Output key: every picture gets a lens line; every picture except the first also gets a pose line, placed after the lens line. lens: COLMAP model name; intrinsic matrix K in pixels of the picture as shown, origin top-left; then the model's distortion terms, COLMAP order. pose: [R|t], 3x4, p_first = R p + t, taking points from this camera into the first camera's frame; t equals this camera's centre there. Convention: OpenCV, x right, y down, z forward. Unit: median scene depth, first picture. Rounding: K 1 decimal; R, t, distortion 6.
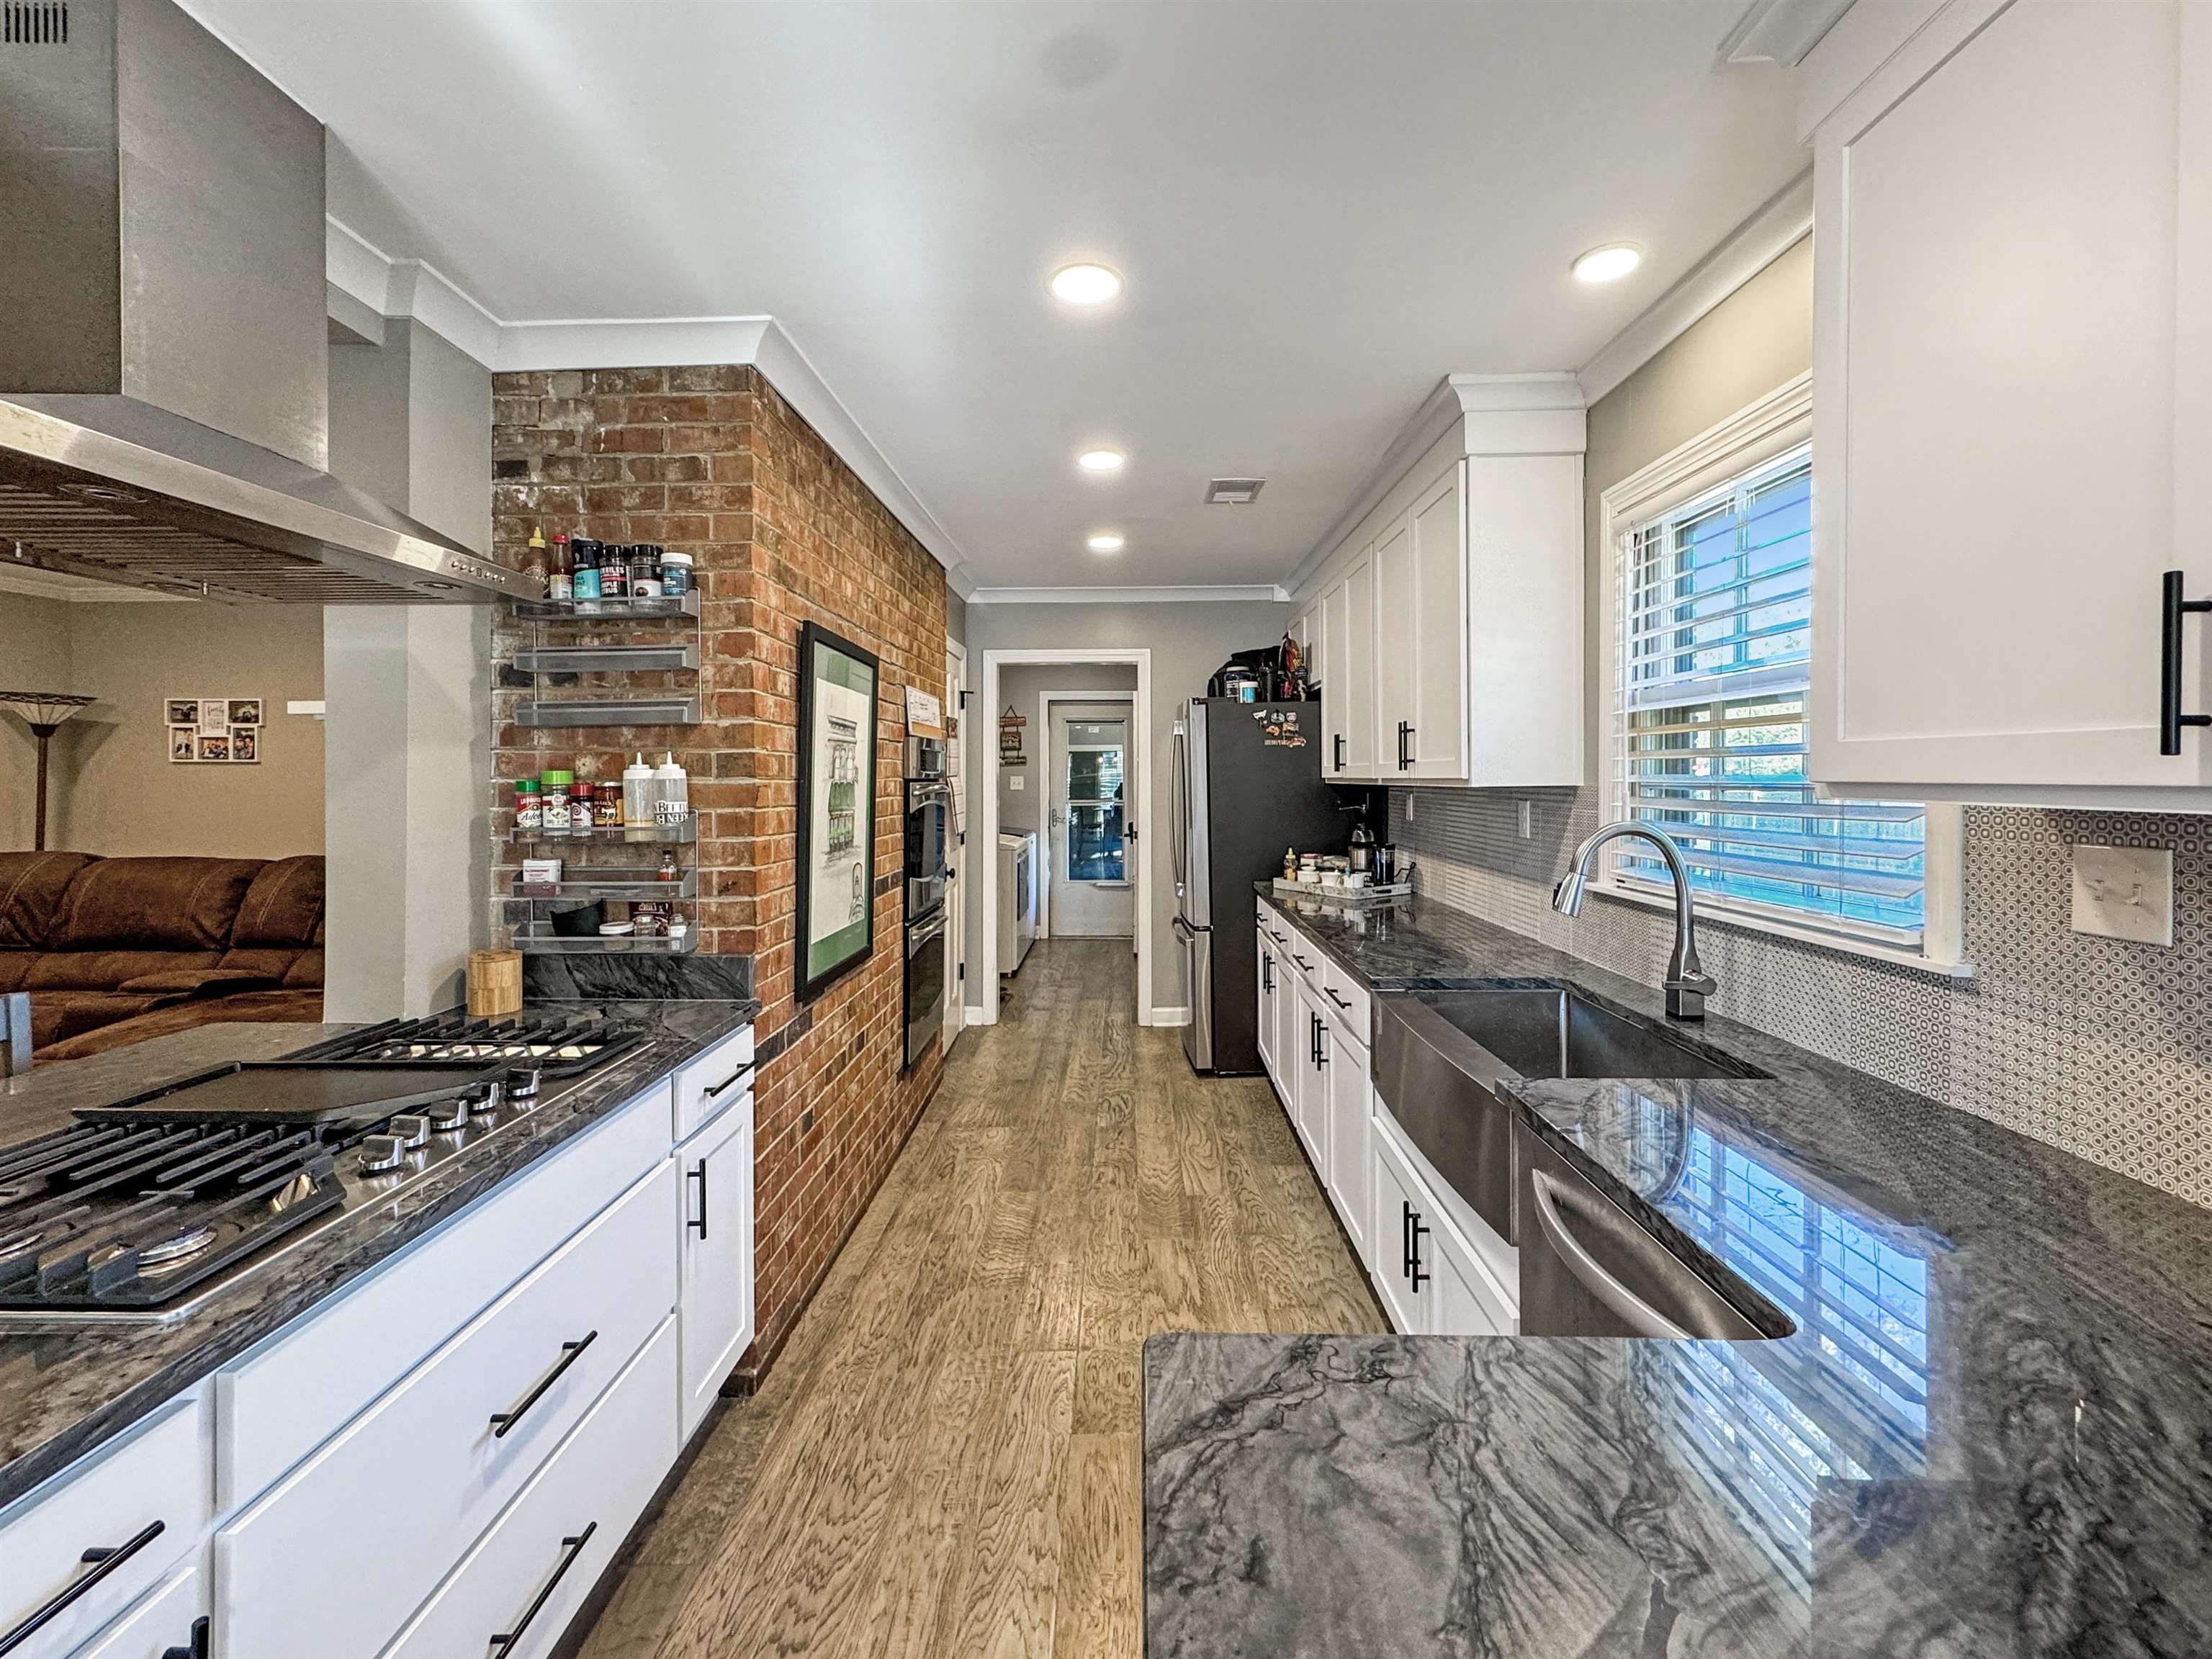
lens RADIAL K [[983.7, 0, 1112.5], [0, 983.7, 788.9], [0, 0, 1]] dist [0.001207, -0.000143]
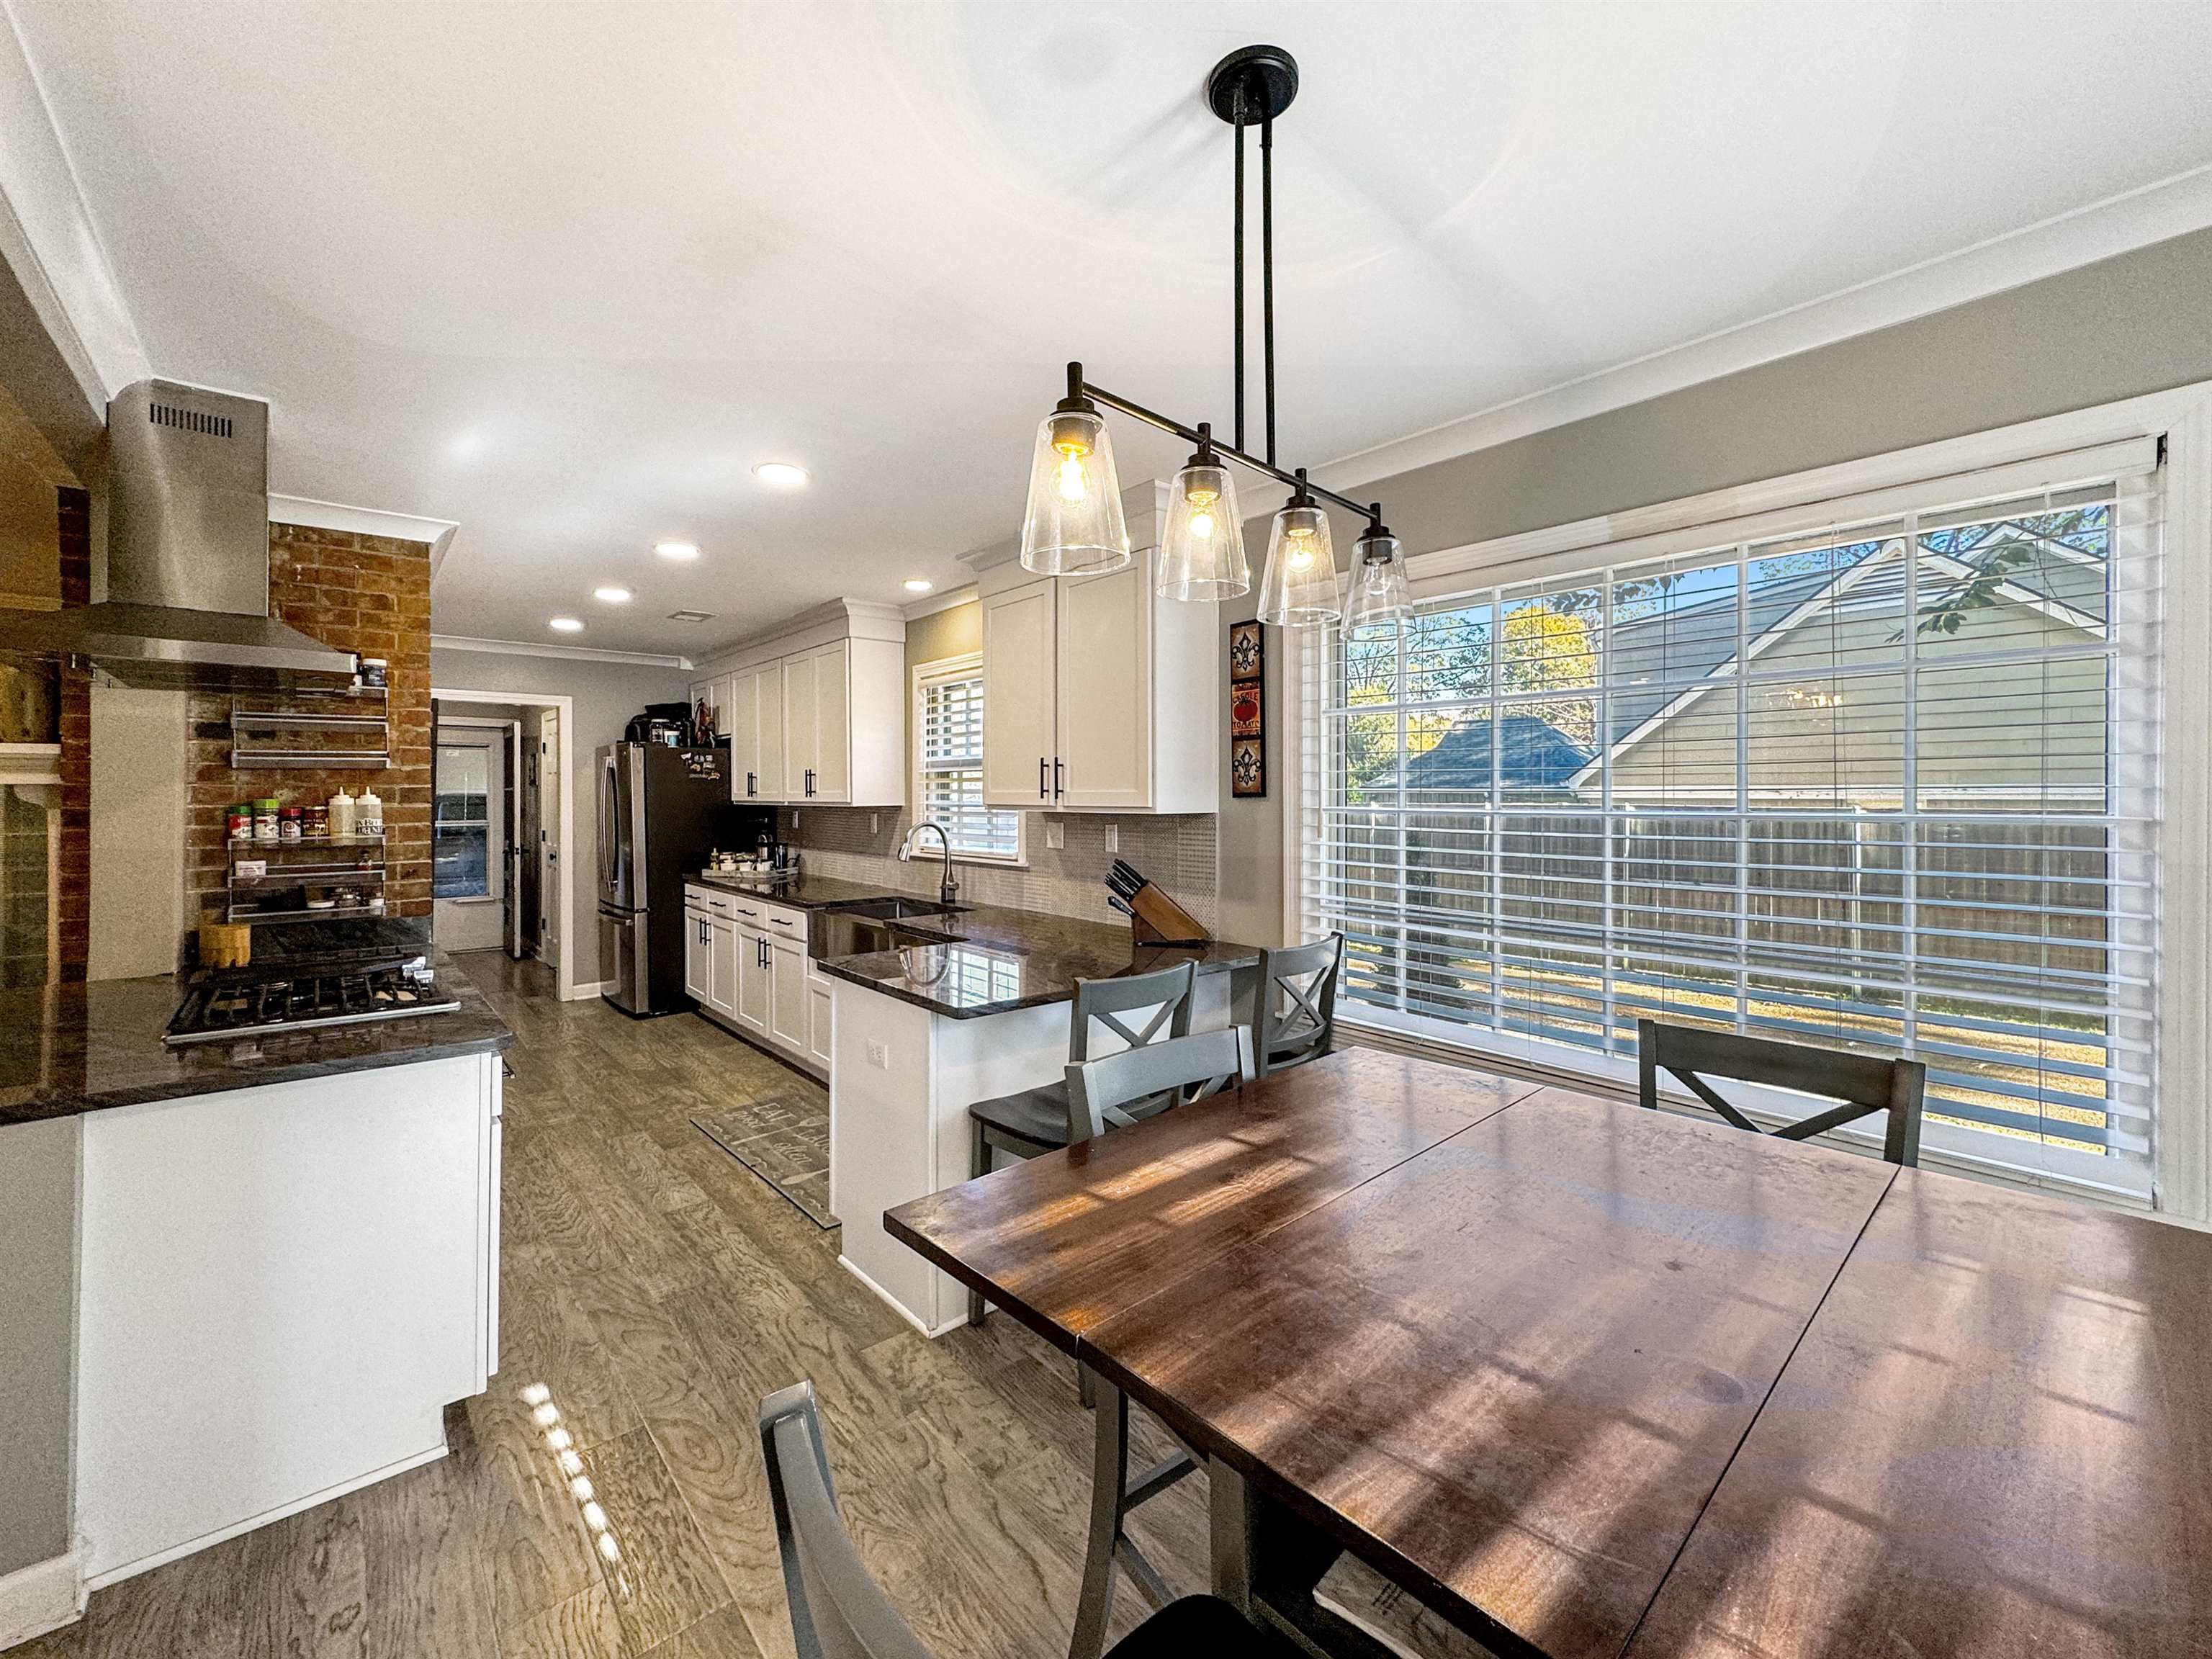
lens RADIAL K [[983.7, 0, 1112.5], [0, 983.7, 788.9], [0, 0, 1]] dist [0.001207, -0.000143]
pose [[0.770349, 0.005267, 0.637601, -0.527102], [0.006750, 0.999842, -0.016415, -0.001414], [-0.637587, 0.016949, 0.770192, -0.911091]]
